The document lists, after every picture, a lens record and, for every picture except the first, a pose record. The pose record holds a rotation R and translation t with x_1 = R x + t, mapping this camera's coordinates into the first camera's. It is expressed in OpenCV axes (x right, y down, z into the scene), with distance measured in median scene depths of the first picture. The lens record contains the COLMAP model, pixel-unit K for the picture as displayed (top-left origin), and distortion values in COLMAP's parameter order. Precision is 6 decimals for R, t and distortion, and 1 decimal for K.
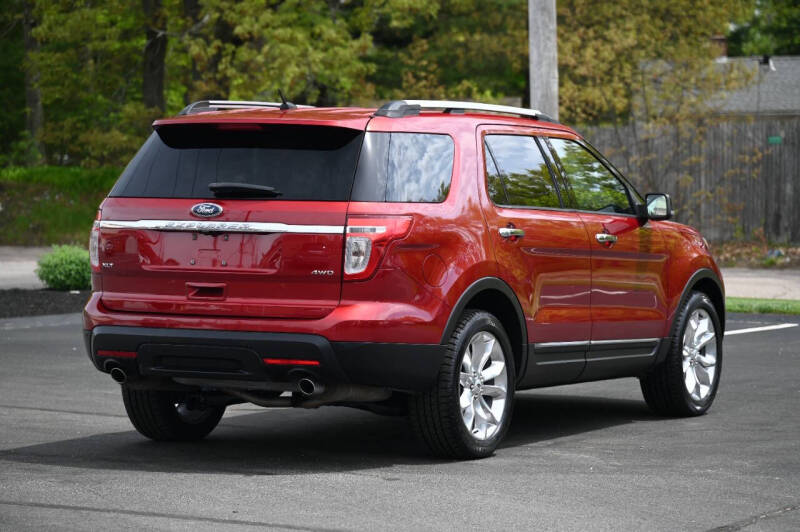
lens RADIAL K [[2778.6, 0, 400.0], [0, 2778.6, 266.0], [0, 0, 1]] dist [-0.010075, -2.483632]
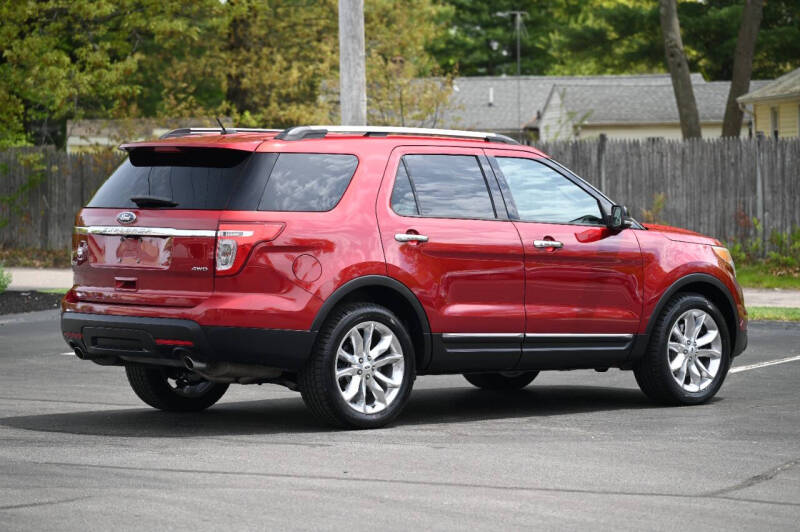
lens RADIAL K [[2778.6, 0, 400.0], [0, 2778.6, 266.0], [0, 0, 1]] dist [-0.010075, -2.483632]
pose [[0.947342, 0.006069, -0.320167, 0.422422], [-0.008999, 0.999930, -0.007675, 0.009121], [0.320098, 0.010152, 0.947330, -0.114183]]
